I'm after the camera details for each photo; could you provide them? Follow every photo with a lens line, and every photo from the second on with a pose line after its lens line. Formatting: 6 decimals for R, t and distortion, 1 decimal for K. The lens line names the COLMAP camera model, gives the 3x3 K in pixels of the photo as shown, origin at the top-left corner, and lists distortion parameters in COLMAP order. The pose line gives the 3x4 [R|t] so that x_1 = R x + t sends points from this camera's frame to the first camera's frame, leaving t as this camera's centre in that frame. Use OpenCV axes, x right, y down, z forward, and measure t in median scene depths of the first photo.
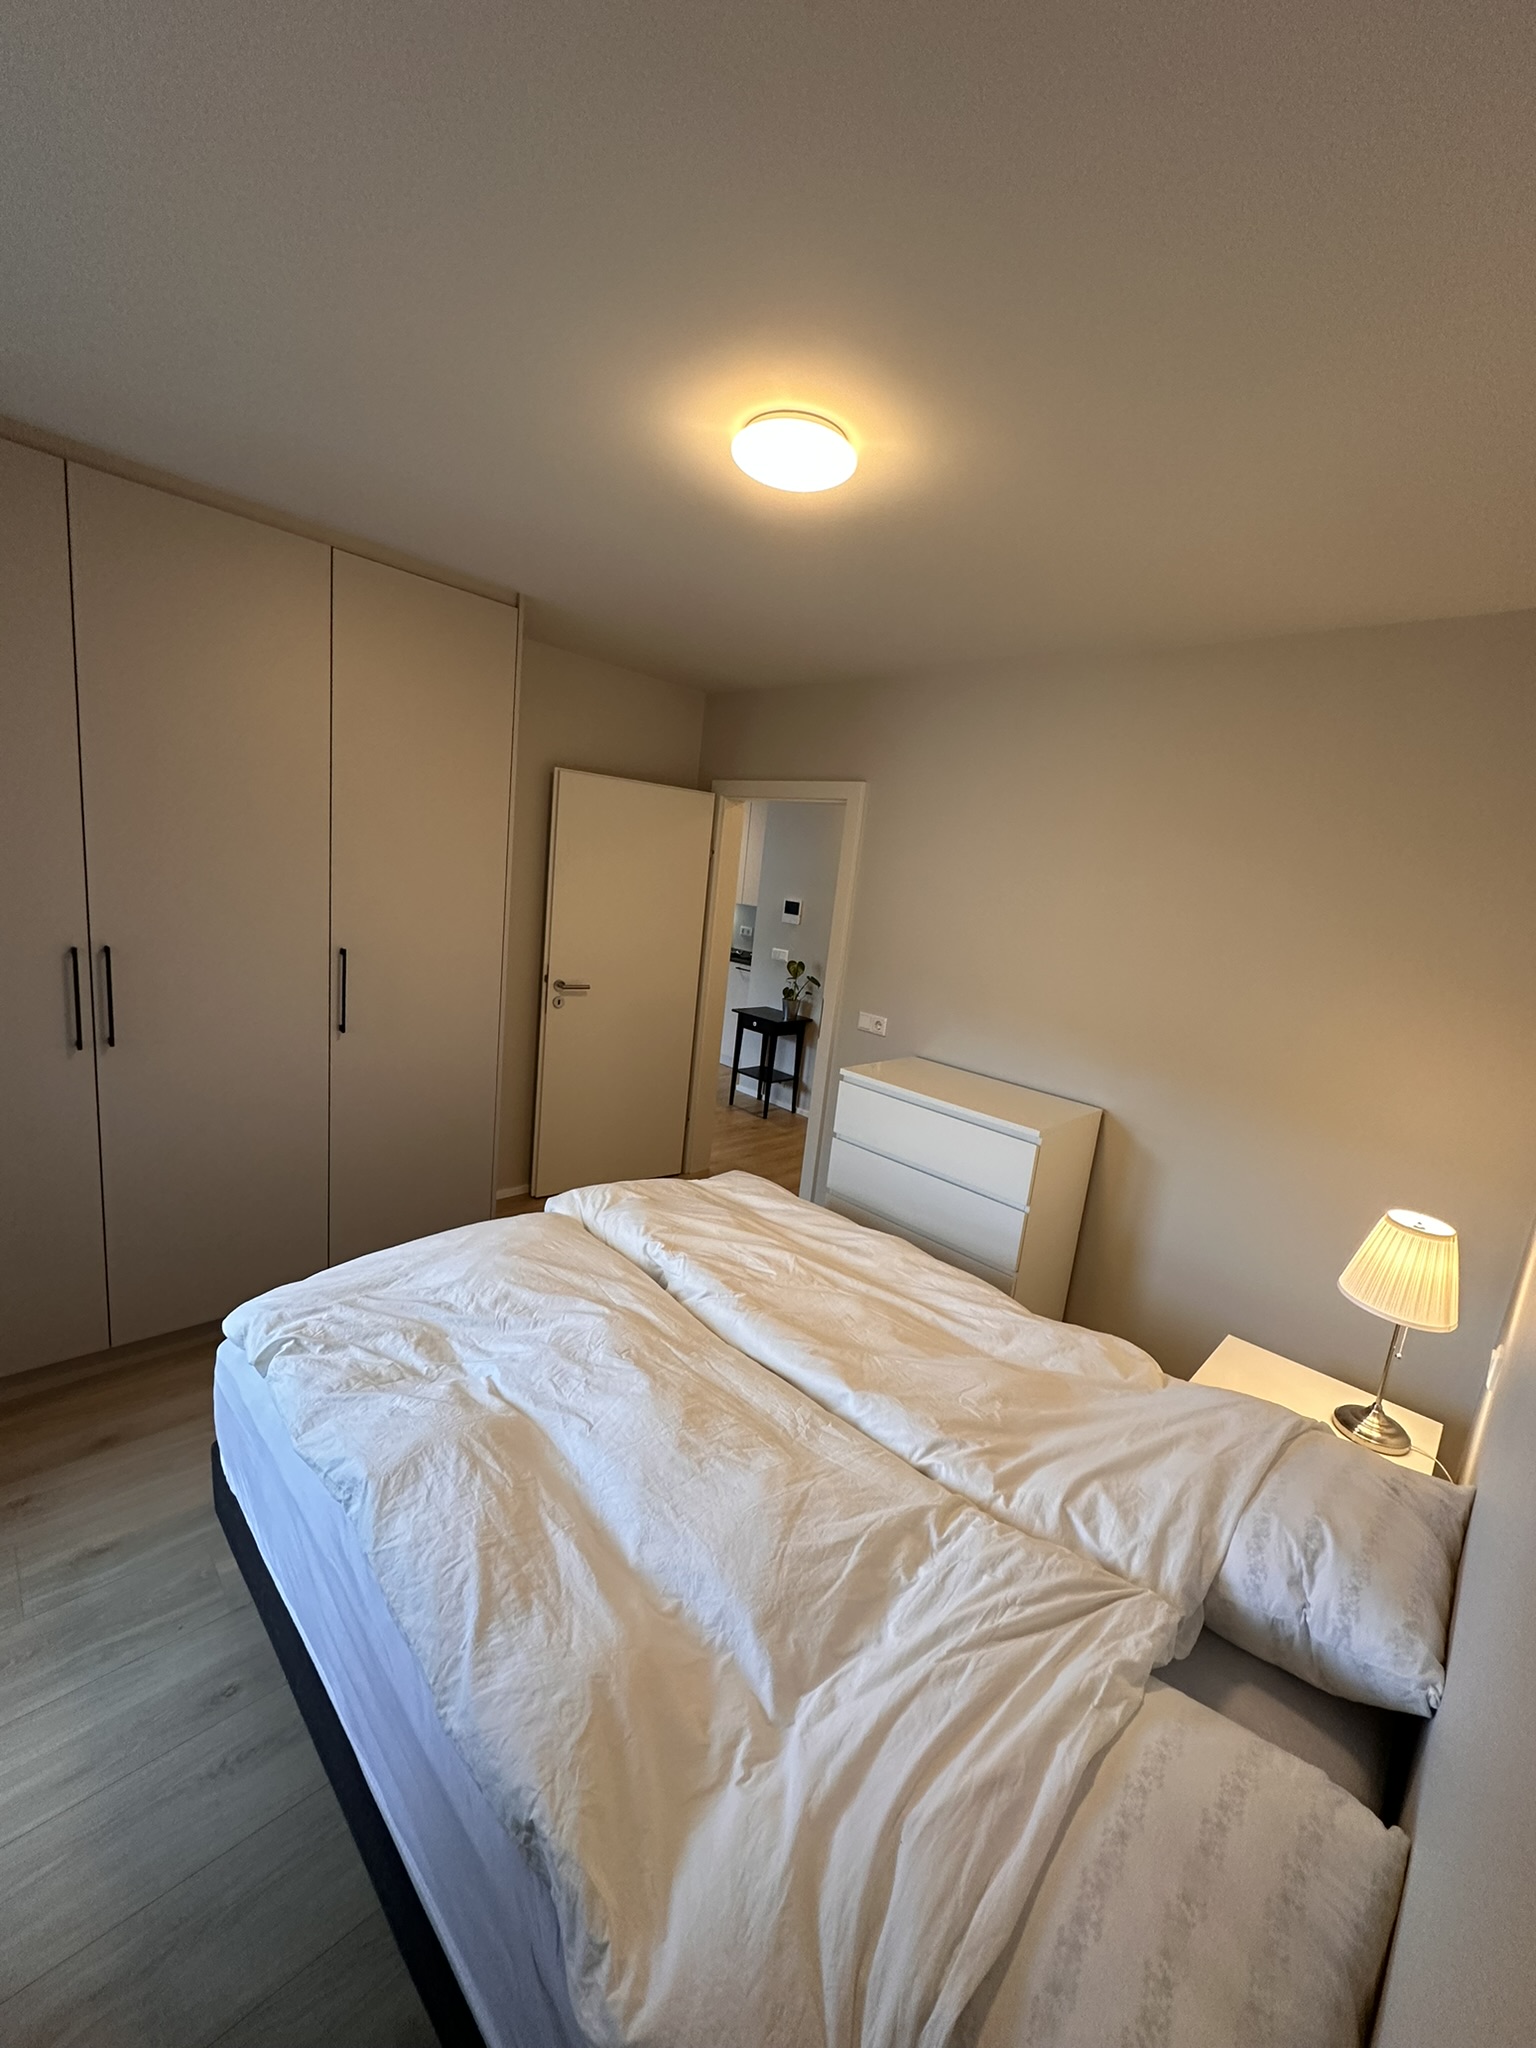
lens RADIAL K [[820.5, 0, 770.4], [0, 820.5, 1022.2], [0, 0, 1]] dist [-0.000134, -0.000003]
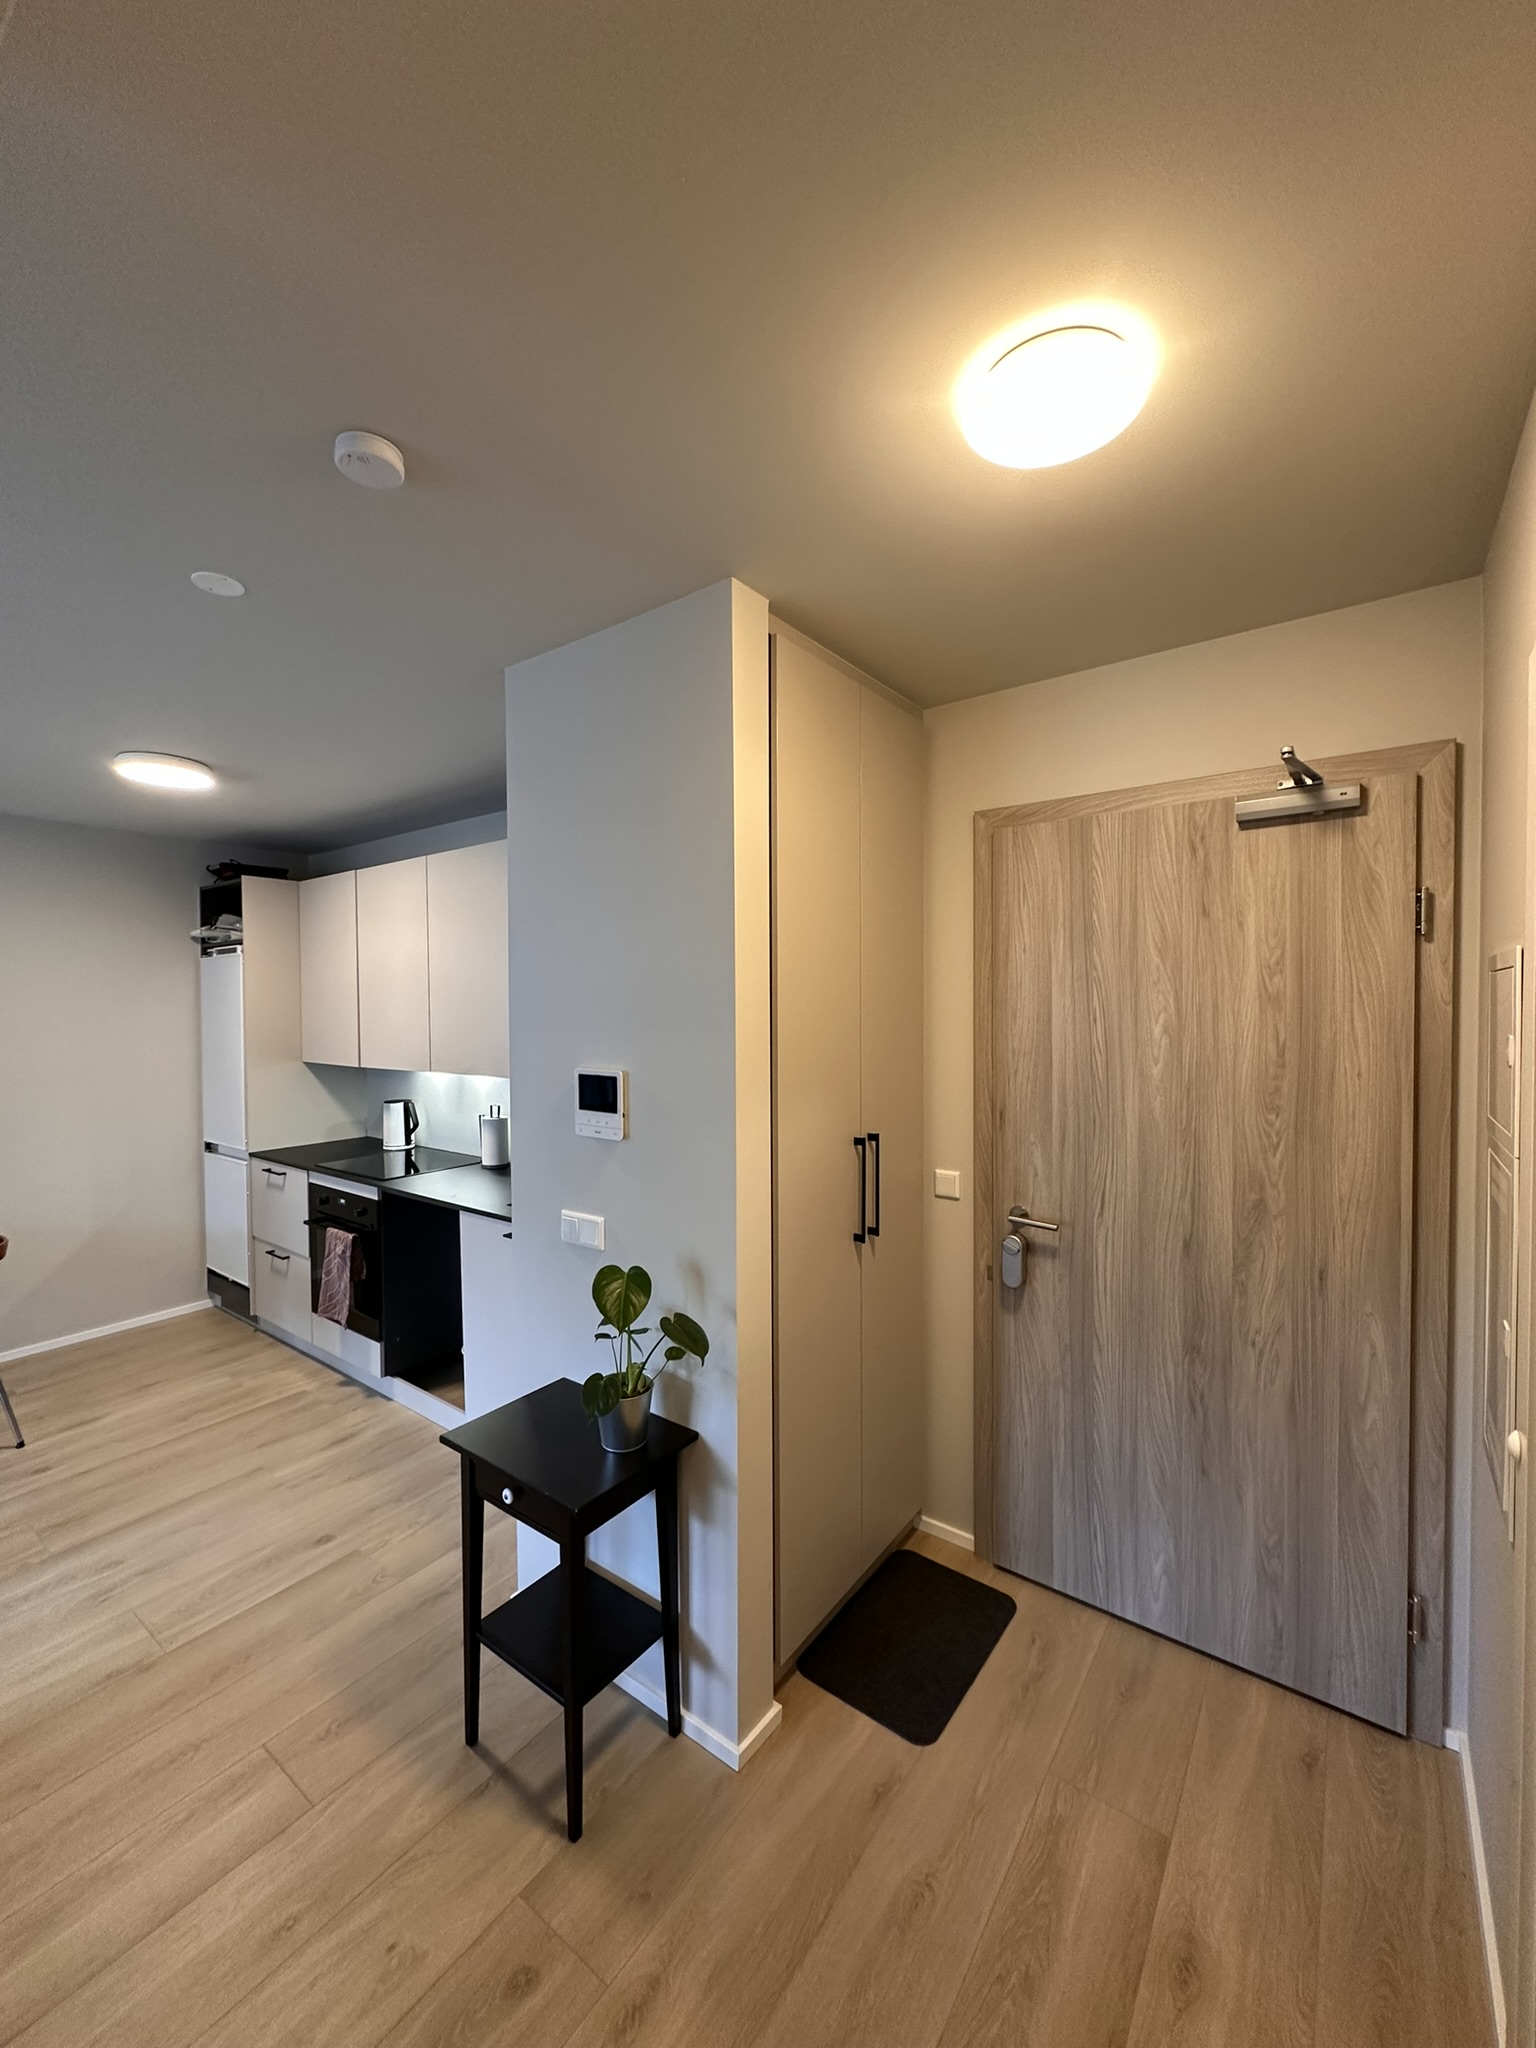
lens RADIAL K [[820.5, 0, 764.9], [0, 820.5, 1021.3], [0, 0, 1]] dist [-0.000134, -0.000003]
pose [[0.982618, -0.112359, 0.147772, 0.047295], [0.133846, 0.980400, -0.144568, -0.109929], [-0.128632, 0.161834, 0.978398, 0.651775]]
